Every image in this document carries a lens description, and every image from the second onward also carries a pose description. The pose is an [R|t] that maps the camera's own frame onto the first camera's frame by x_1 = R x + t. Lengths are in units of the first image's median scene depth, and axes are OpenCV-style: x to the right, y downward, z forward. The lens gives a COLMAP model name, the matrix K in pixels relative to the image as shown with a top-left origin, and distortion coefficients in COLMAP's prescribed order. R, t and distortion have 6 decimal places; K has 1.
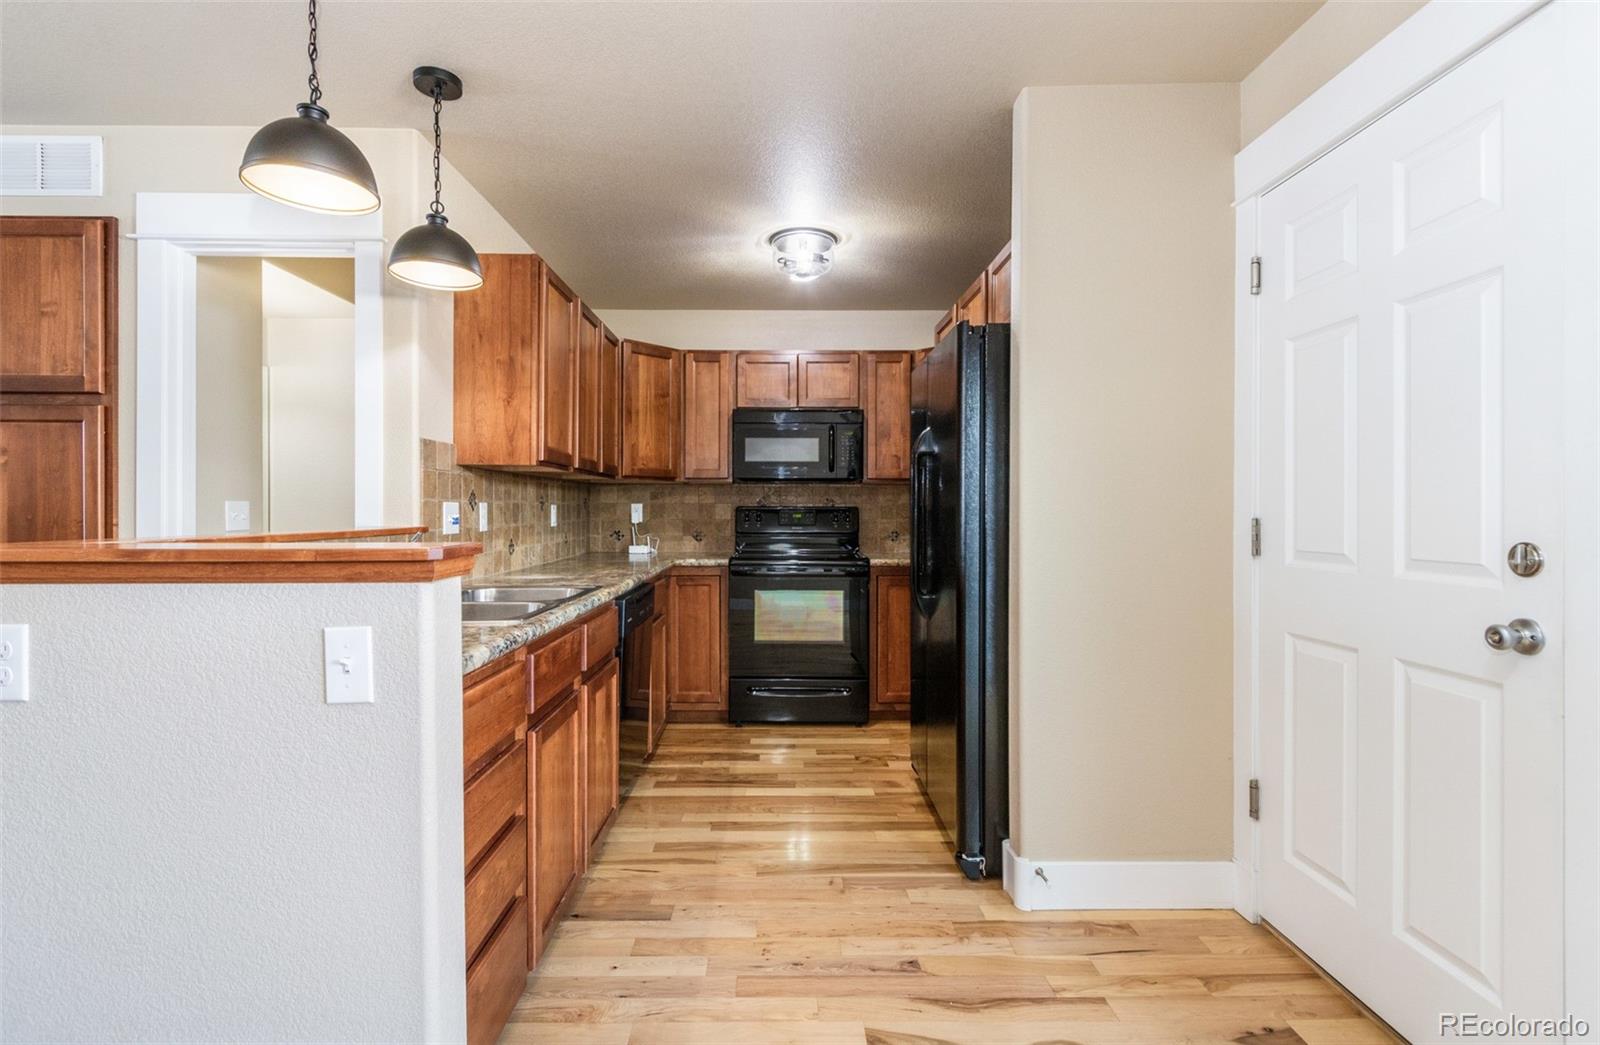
lens RADIAL K [[741.3, 0, 795.7], [0, 741.3, 507.8], [0, 0, 1]] dist [0.001224, 0.000615]
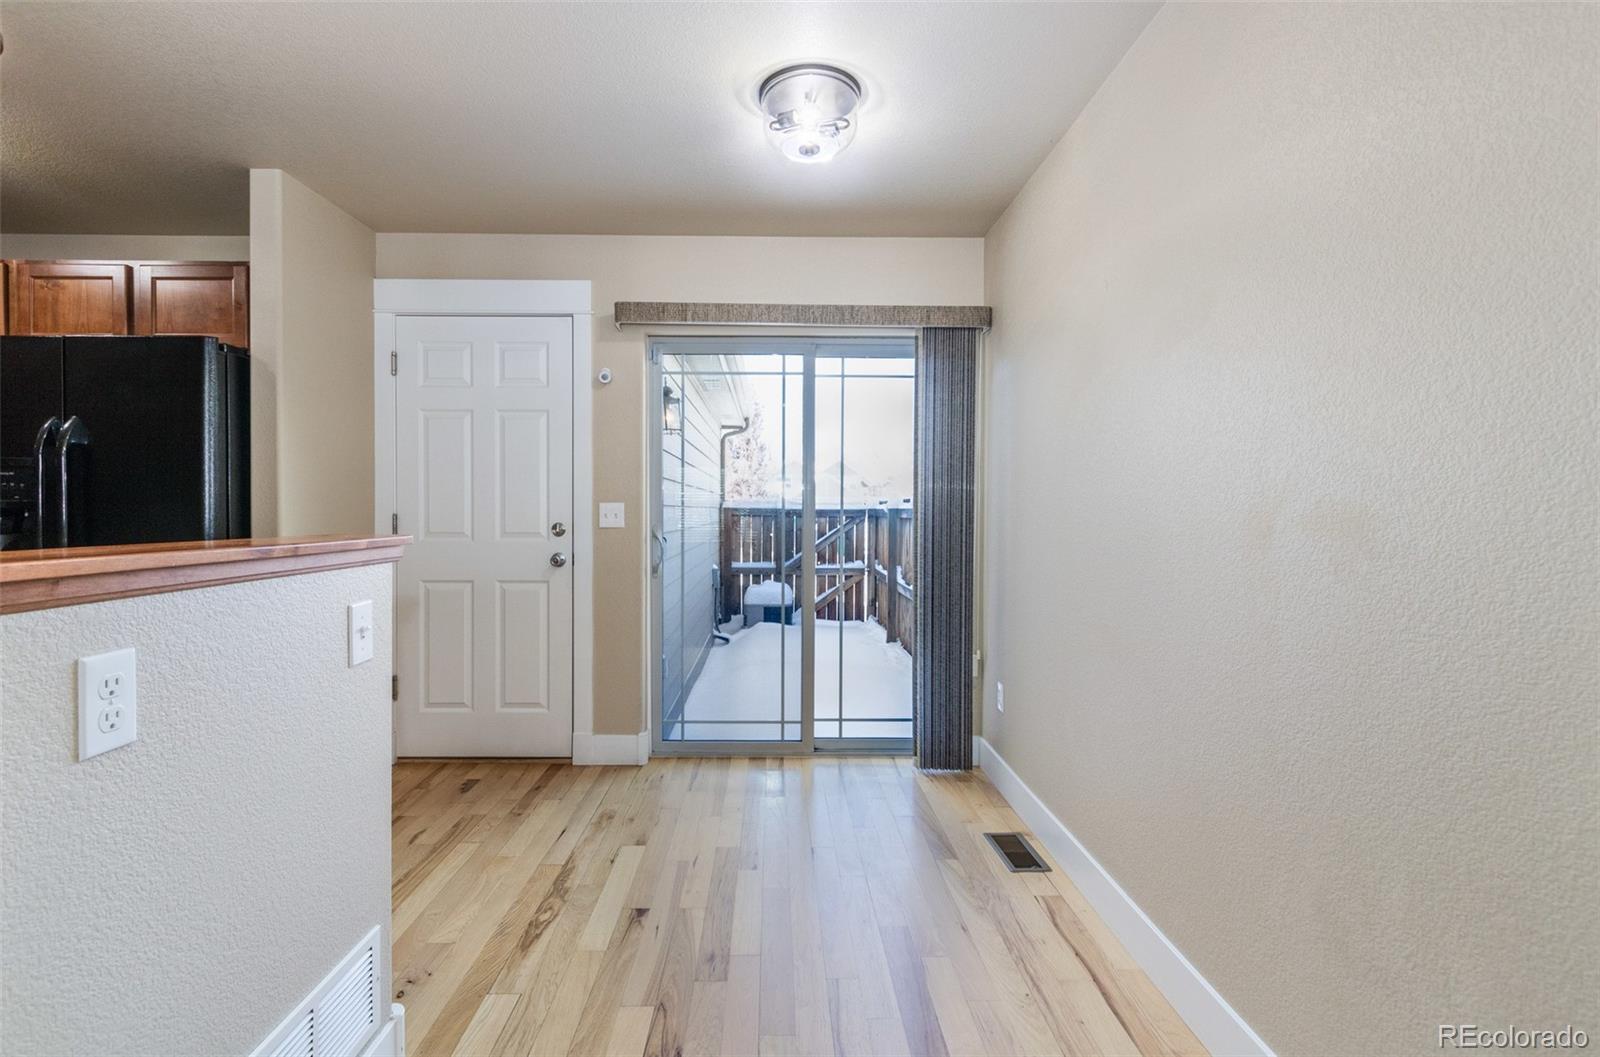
lens RADIAL K [[719.2, 0, 794.0], [0, 719.2, 524.2], [0, 0, 1]] dist [0.015777, -0.000118]
pose [[-0.018691, -0.017513, 0.999672, -1.401843], [-0.006463, 0.999828, 0.017395, 0.004060], [-0.999804, -0.006136, -0.018800, 0.230560]]
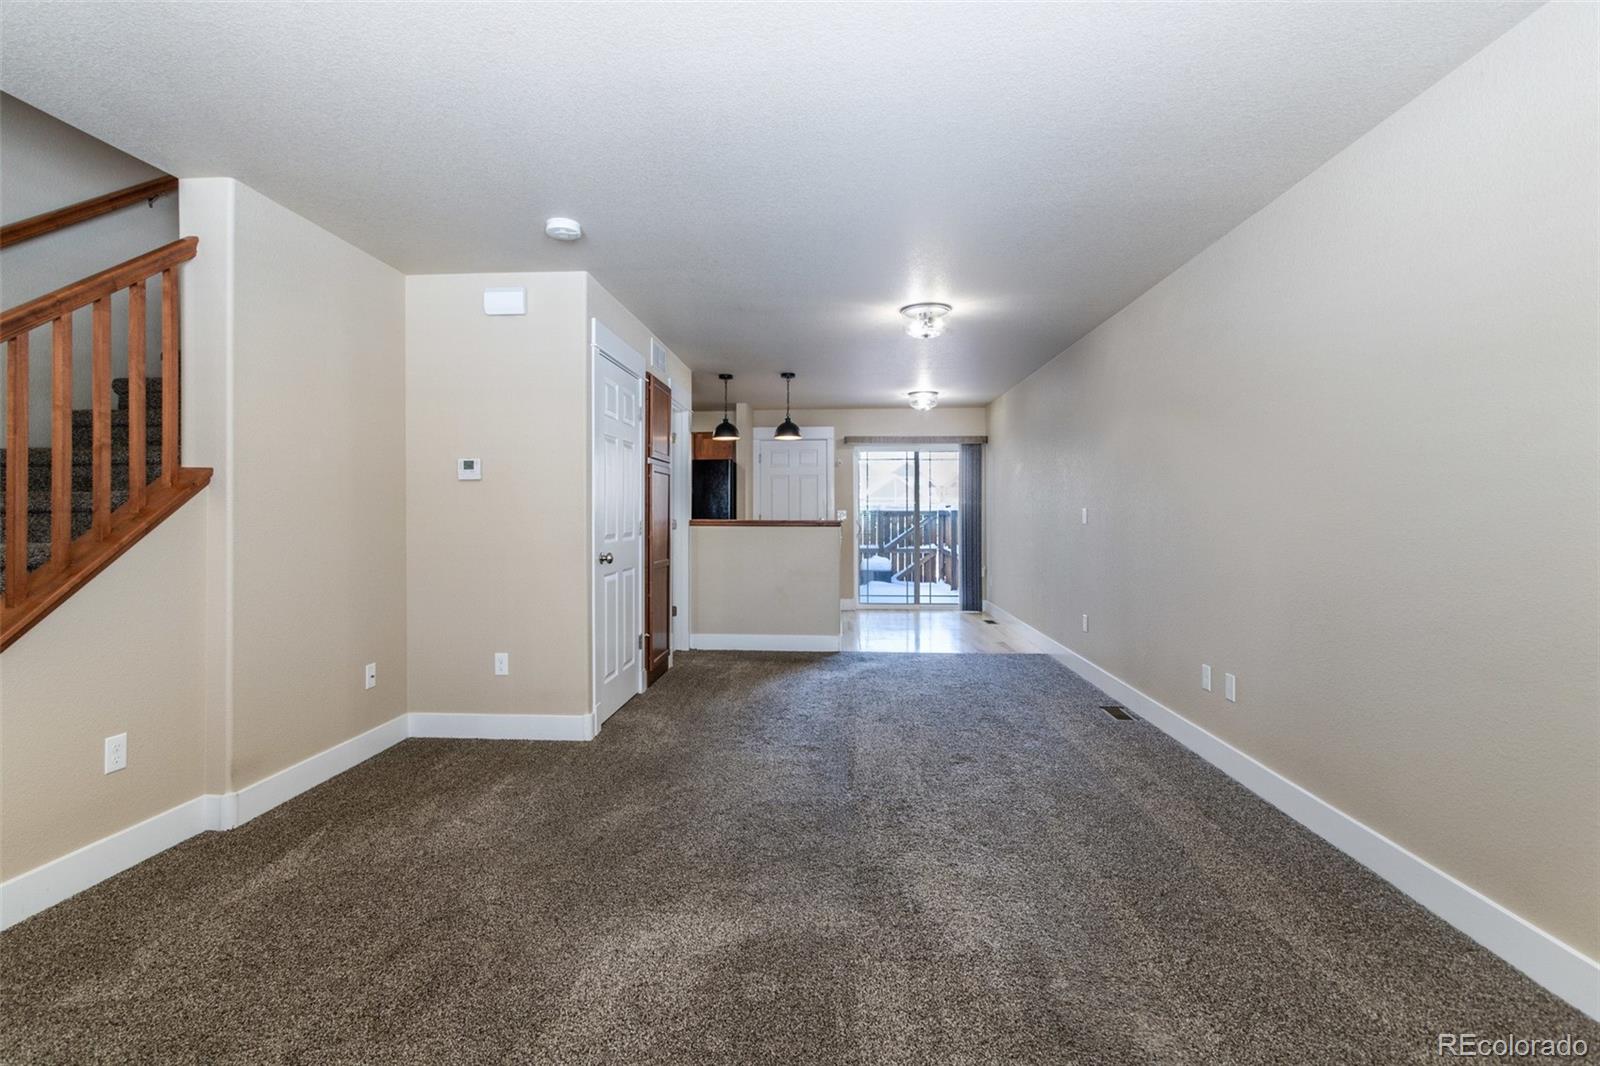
lens RADIAL K [[739.3, 0, 791.3], [0, 739.3, 520.9], [0, 0, 1]] dist [0.001156, 0.000257]
pose [[0.070742, -0.012834, 0.997412, -4.744004], [0.001745, 0.999917, 0.012743, -0.009149], [-0.997493, 0.000839, 0.070758, 0.678125]]
